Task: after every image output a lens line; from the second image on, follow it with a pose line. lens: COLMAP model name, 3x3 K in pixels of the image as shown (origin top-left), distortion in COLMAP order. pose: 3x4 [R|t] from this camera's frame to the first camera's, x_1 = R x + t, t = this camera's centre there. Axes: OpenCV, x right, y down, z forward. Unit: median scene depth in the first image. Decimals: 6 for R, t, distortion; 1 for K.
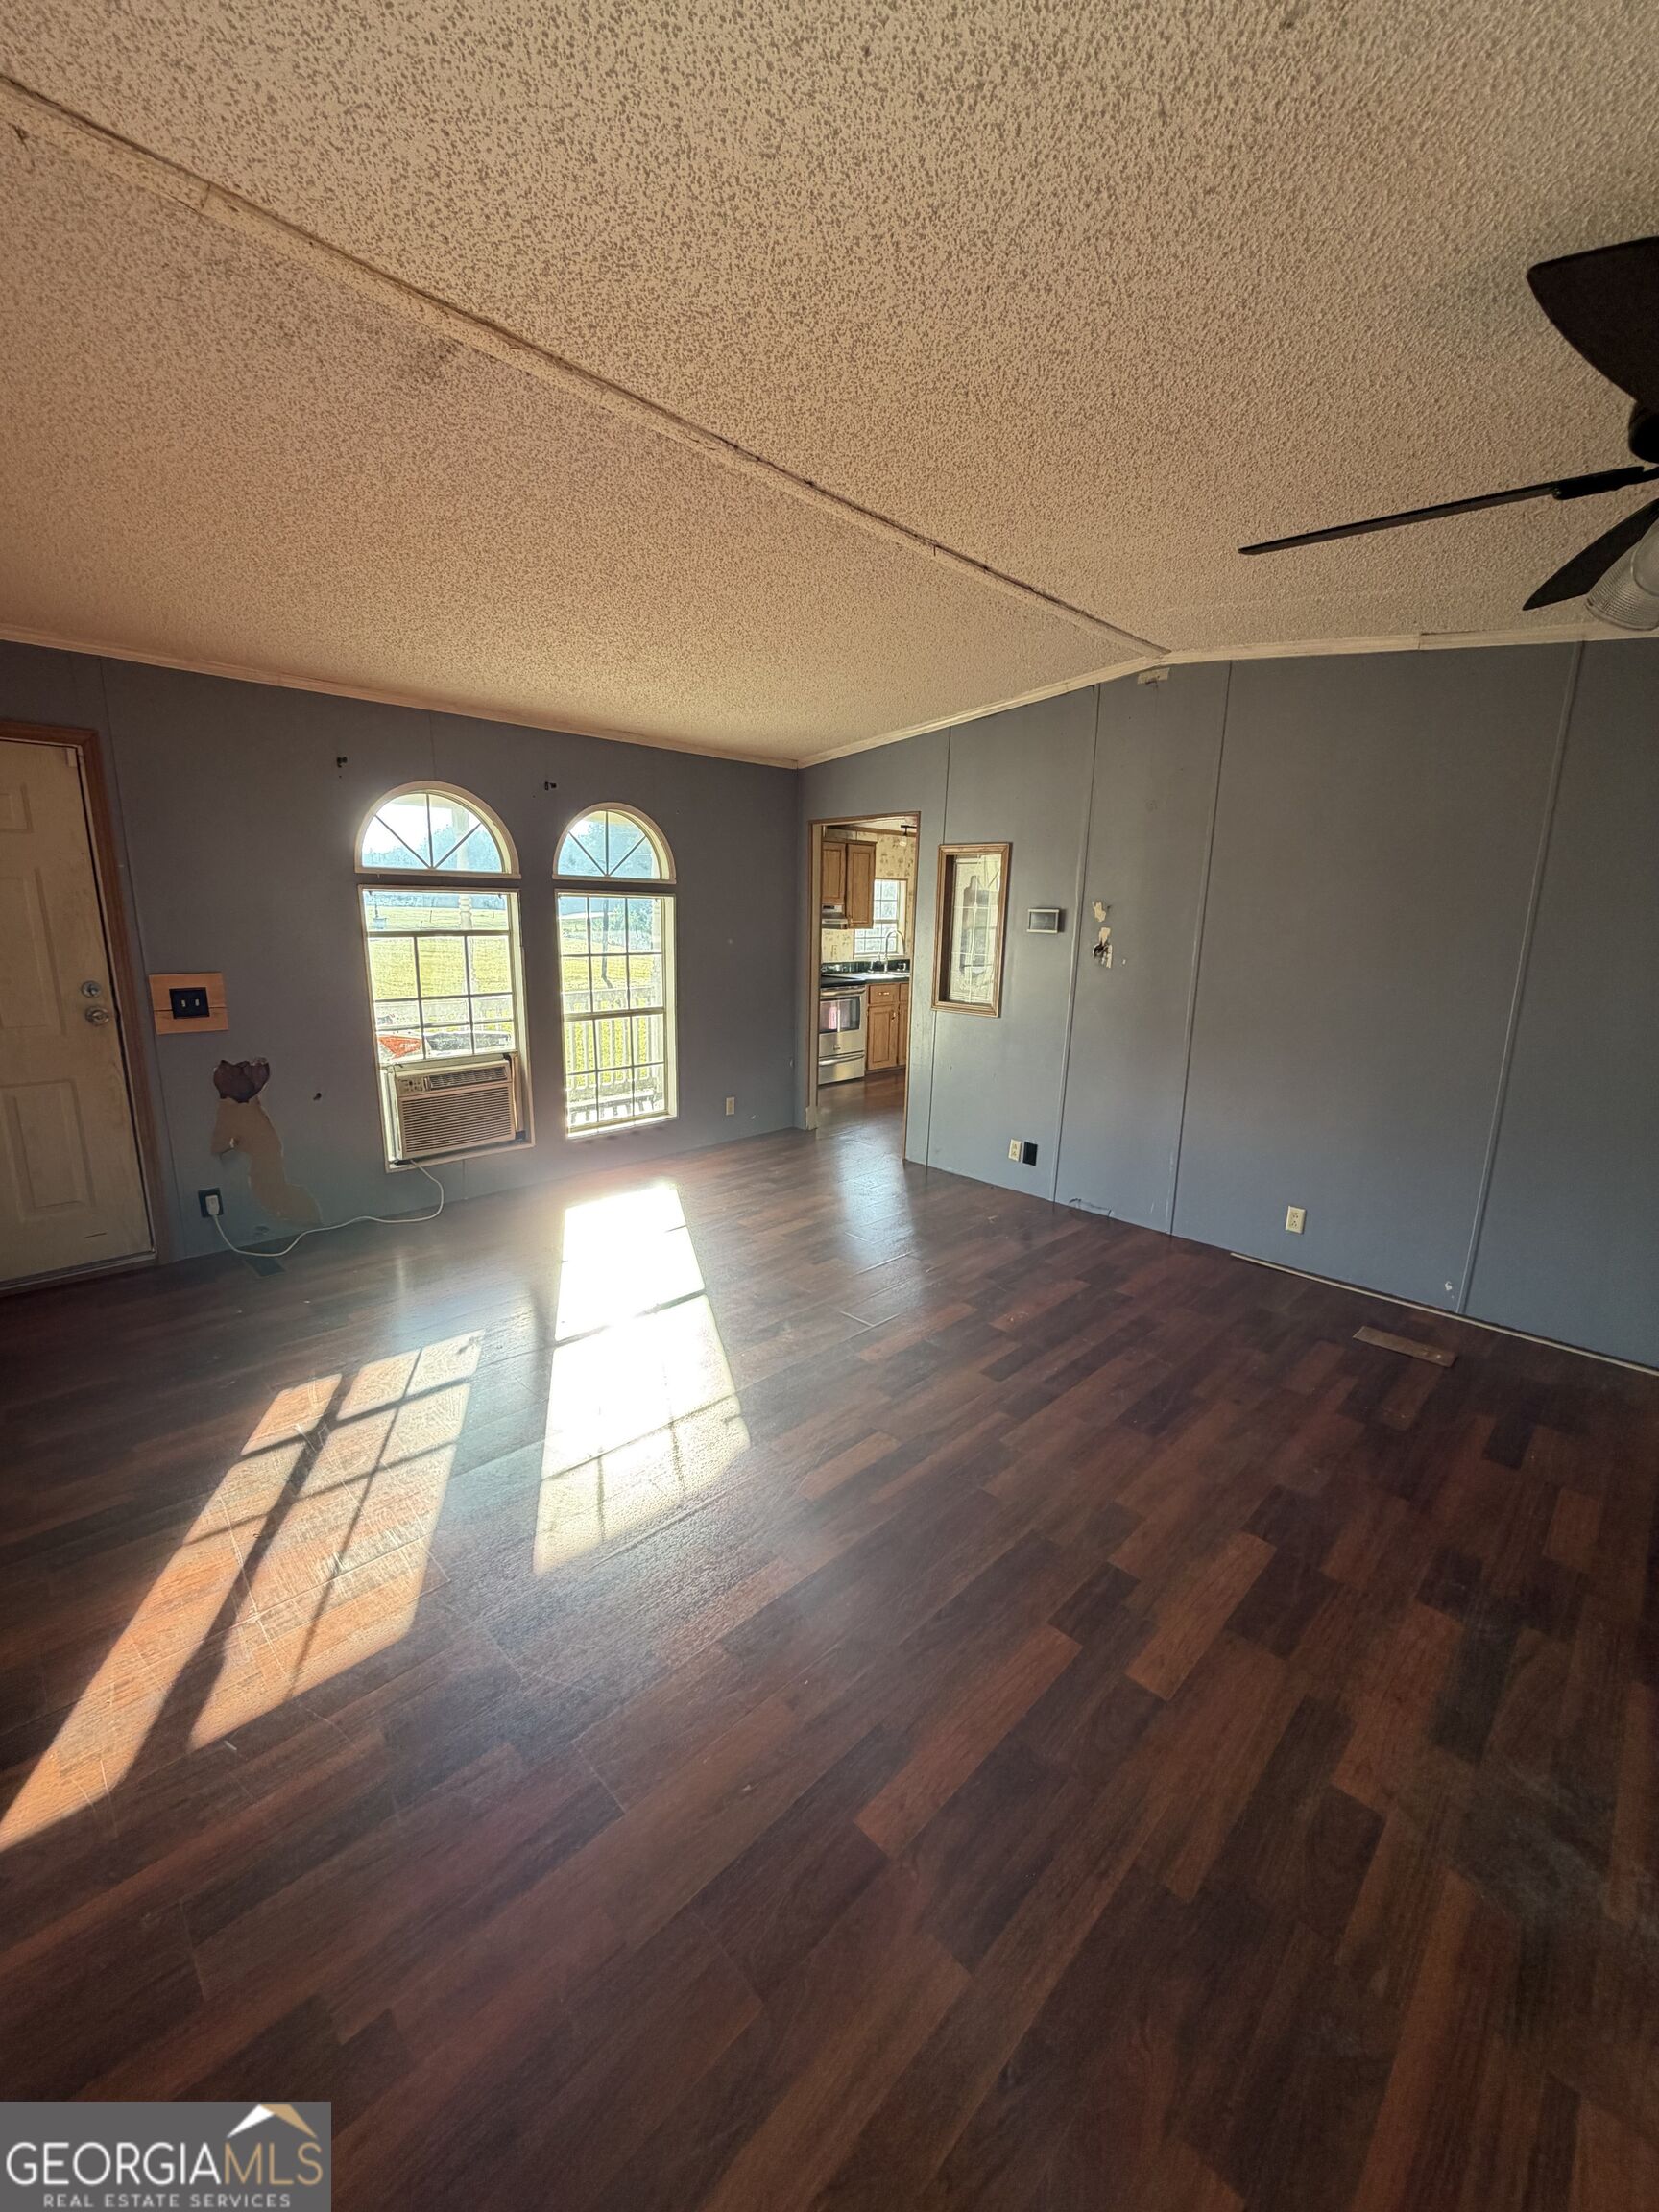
lens RADIAL K [[880.5, 0, 828.8], [0, 880.5, 1100.4], [0, 0, 1]] dist [-0.001314, 0.000161]
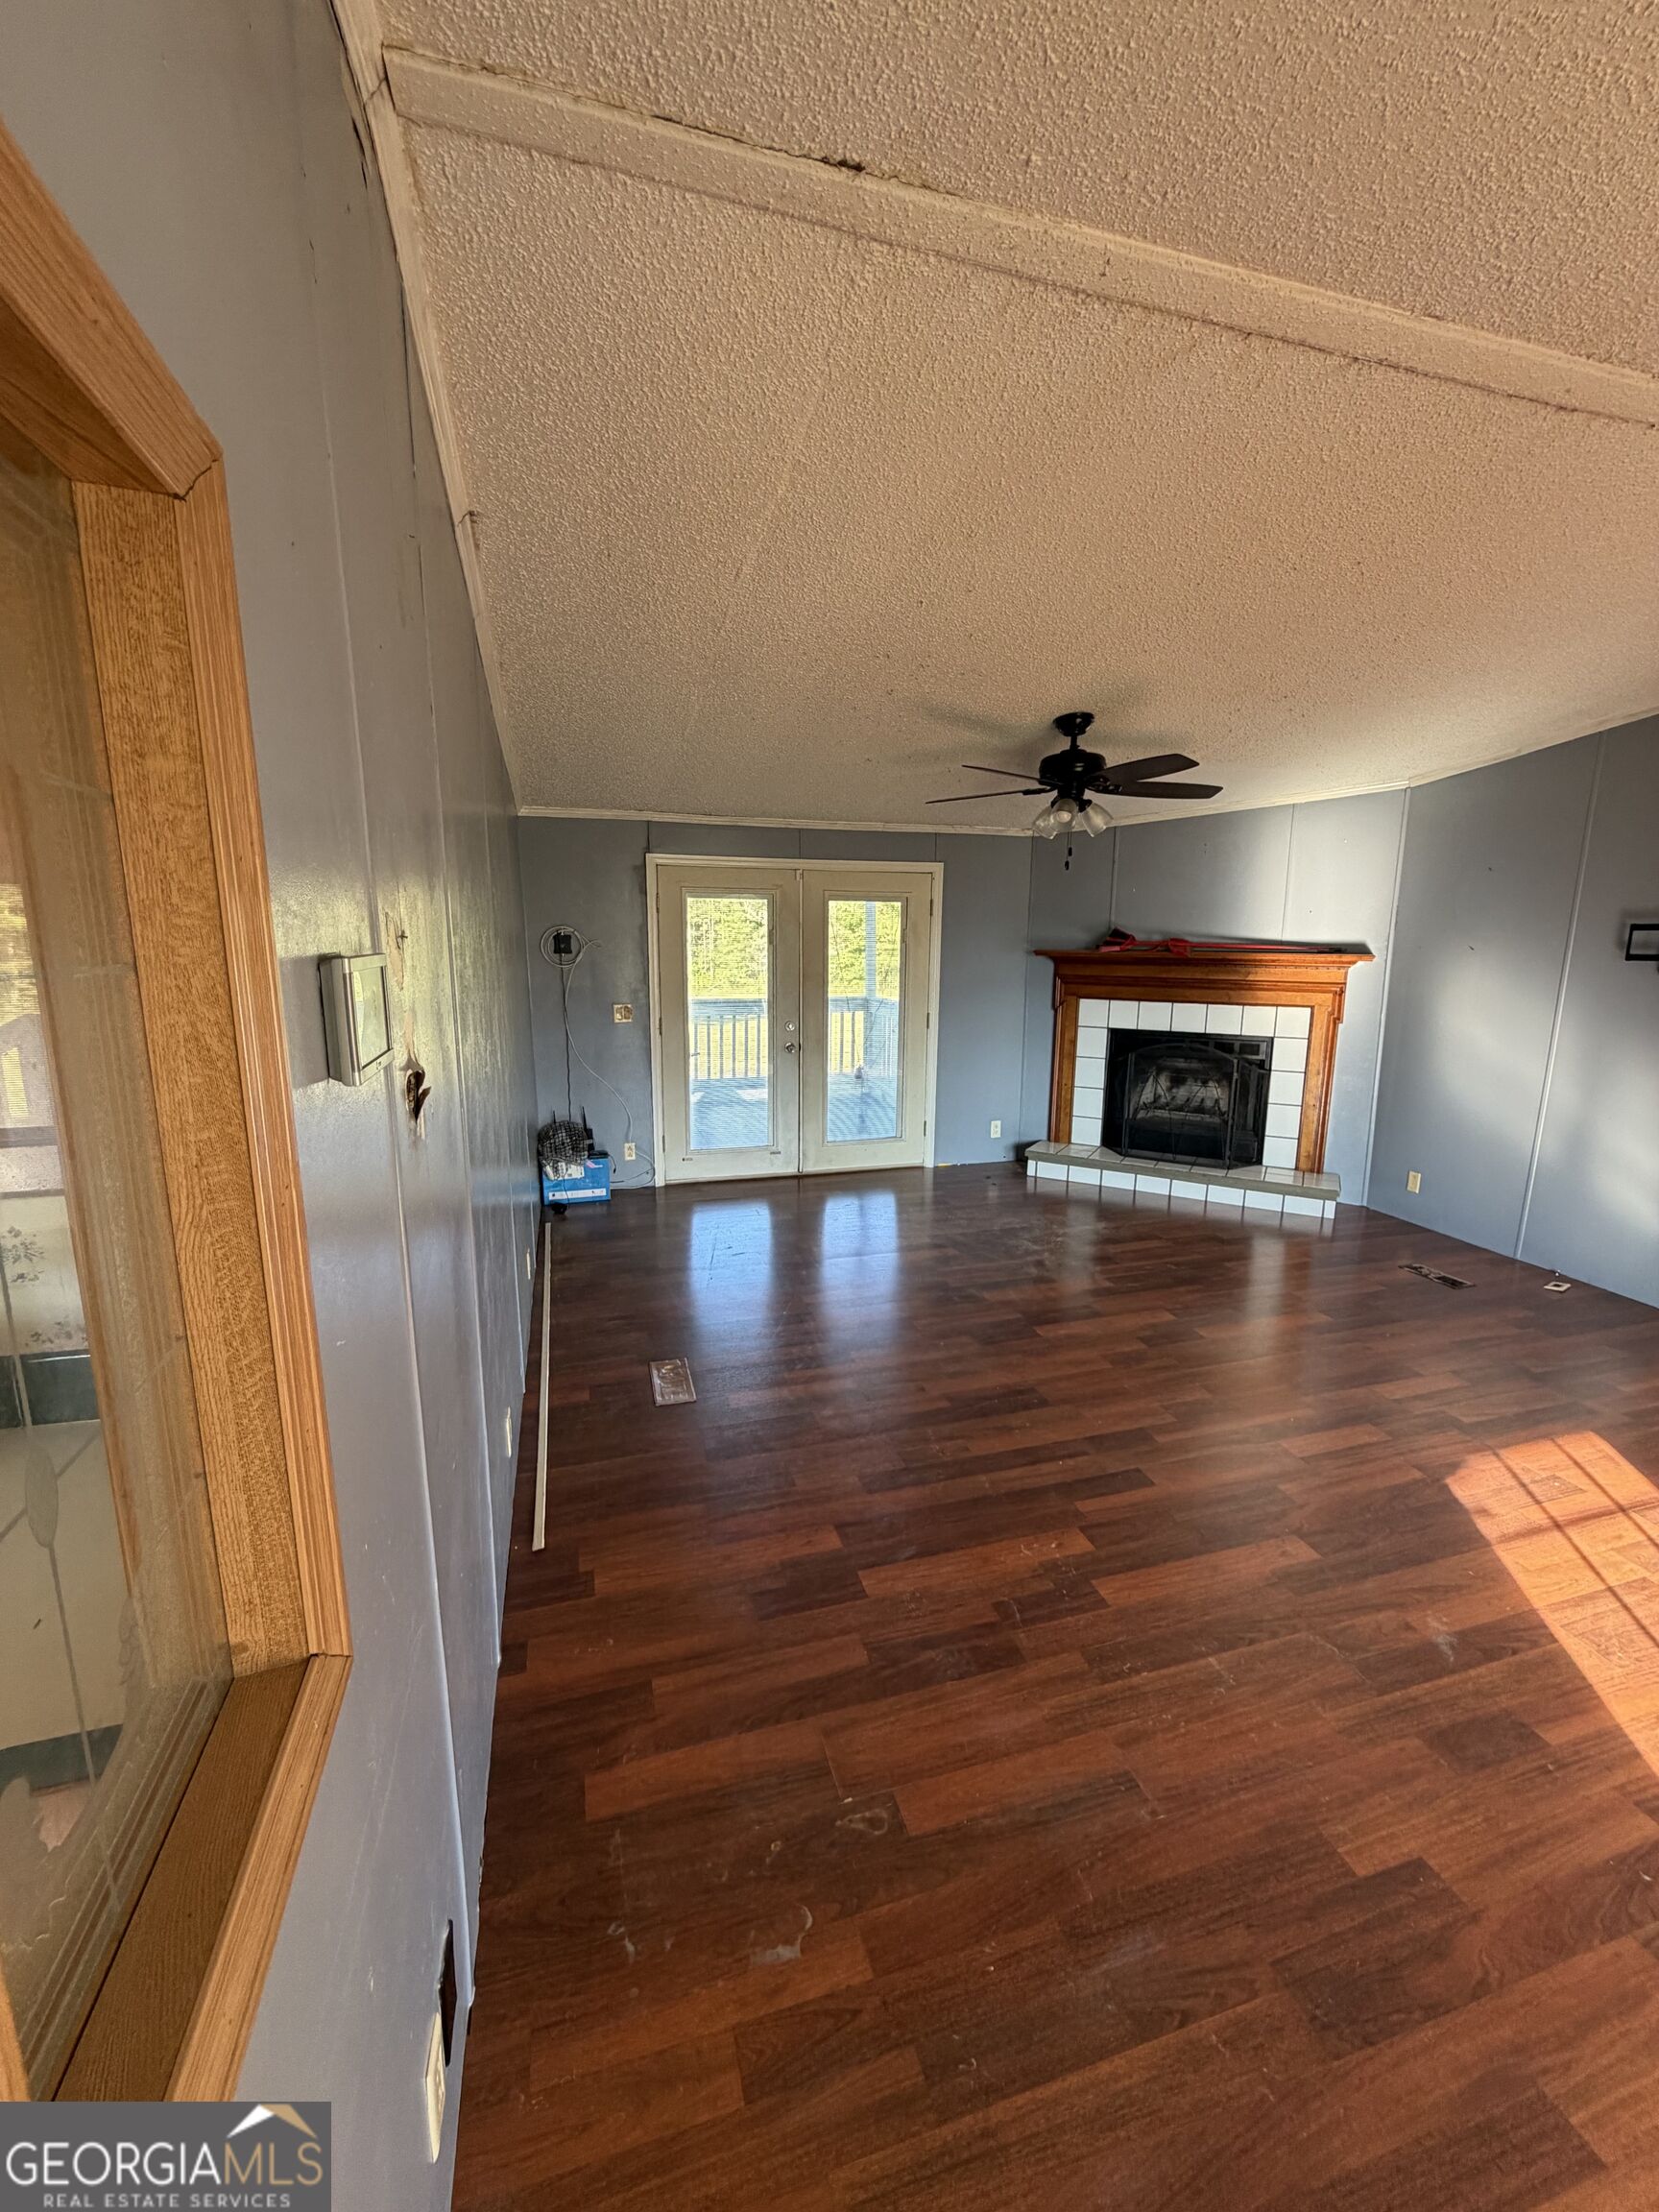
lens RADIAL K [[880.5, 0, 828.8], [0, 880.5, 1100.4], [0, 0, 1]] dist [-0.001314, 0.000161]
pose [[-0.876602, -0.112341, 0.467919, 0.099052], [0.083459, 0.922140, 0.377746, -0.415074], [-0.473923, 0.370185, -0.798974, 1.837572]]
